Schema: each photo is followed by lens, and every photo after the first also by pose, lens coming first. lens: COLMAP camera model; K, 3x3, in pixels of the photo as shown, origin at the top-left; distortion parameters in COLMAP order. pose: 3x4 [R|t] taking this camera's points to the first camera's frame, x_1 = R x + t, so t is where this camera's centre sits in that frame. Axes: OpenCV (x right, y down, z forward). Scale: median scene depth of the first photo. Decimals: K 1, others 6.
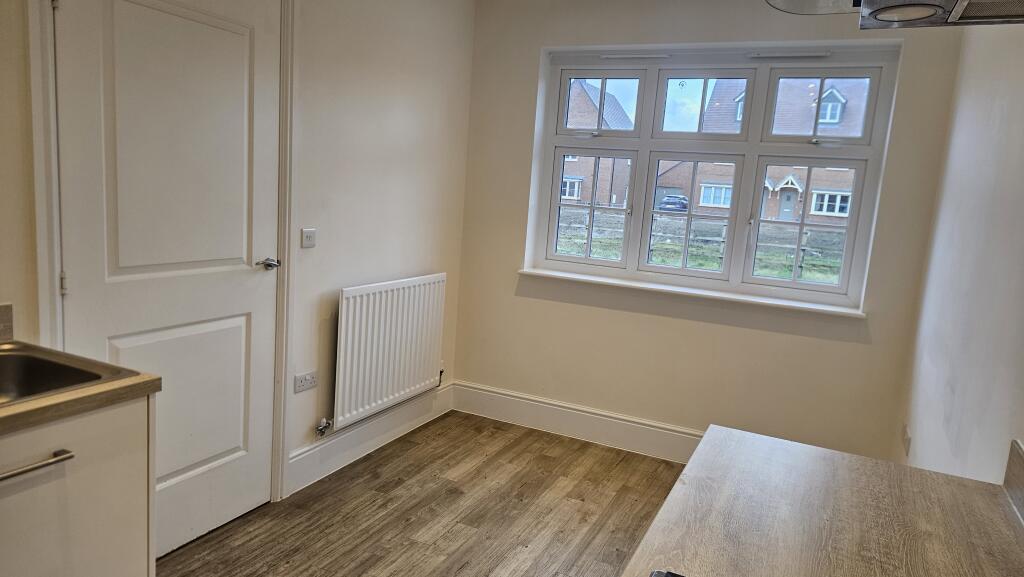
lens RADIAL K [[680.8, 0, 511.3], [0, 680.8, 284.0], [0, 0, 1]] dist [0.089274, -0.093233]
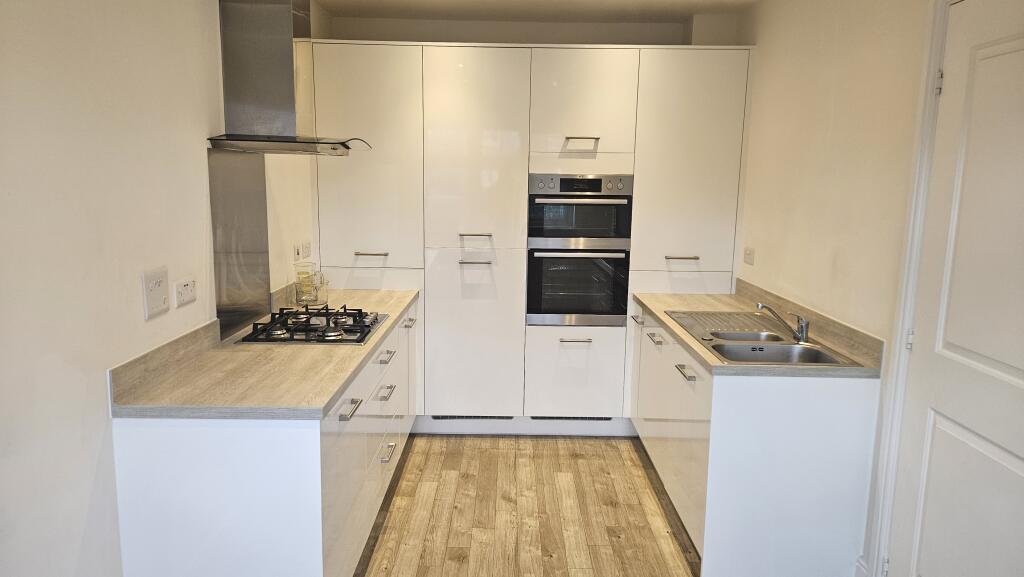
lens RADIAL K [[680.8, 0, 511.3], [0, 680.8, 284.0], [0, 0, 1]] dist [0.089274, -0.093233]
pose [[-0.899375, -0.018625, -0.436782, 0.244762], [-0.142439, 0.957059, 0.252485, -0.161816], [0.413323, 0.289293, -0.863408, 0.989257]]
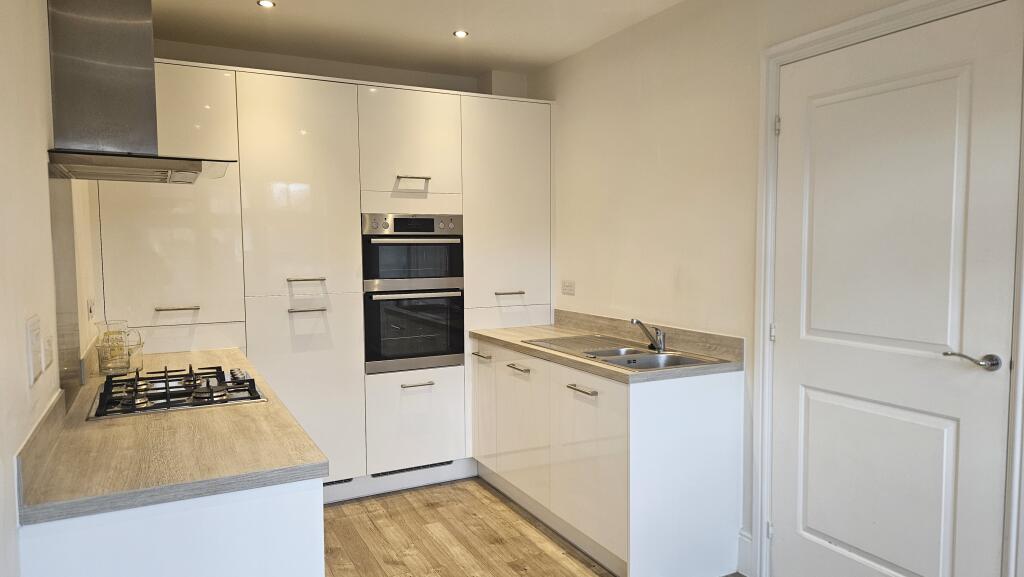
lens RADIAL K [[678.6, 0, 512.0], [0, 678.6, 288.5], [0, 0, 1]] dist [0.087716, -0.088263]
pose [[-0.609191, -0.015757, -0.792867, 0.428708], [-0.152003, 0.983585, 0.097242, -0.080894], [0.778320, 0.179757, -0.601586, 0.826495]]
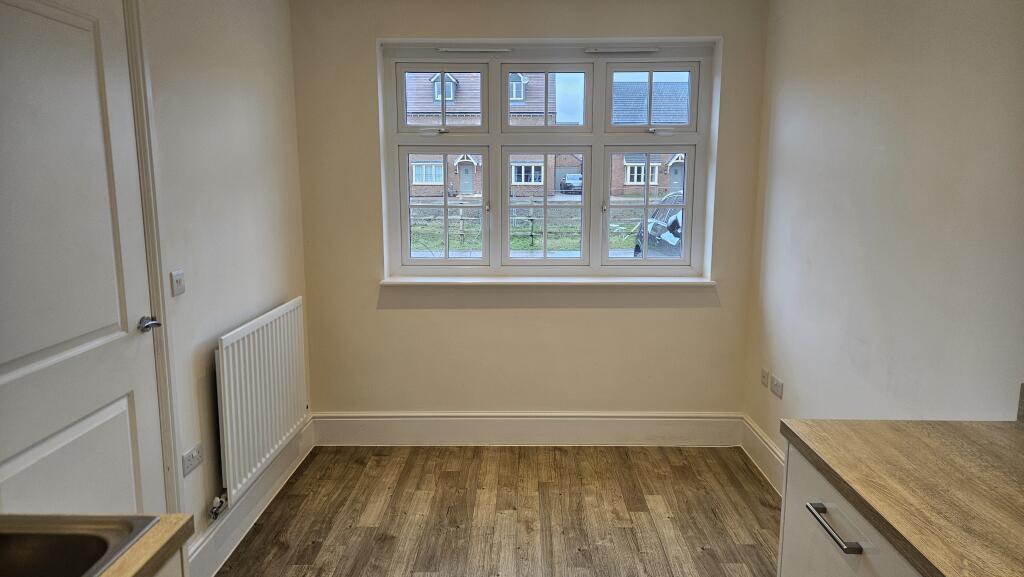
lens RADIAL K [[680.8, 0, 511.3], [0, 680.8, 284.0], [0, 0, 1]] dist [0.089274, -0.093233]
pose [[0.908310, -0.136704, 0.395329, -0.223388], [0.125763, 0.990611, 0.053599, -0.051384], [-0.398945, 0.001034, 0.916974, 0.094503]]
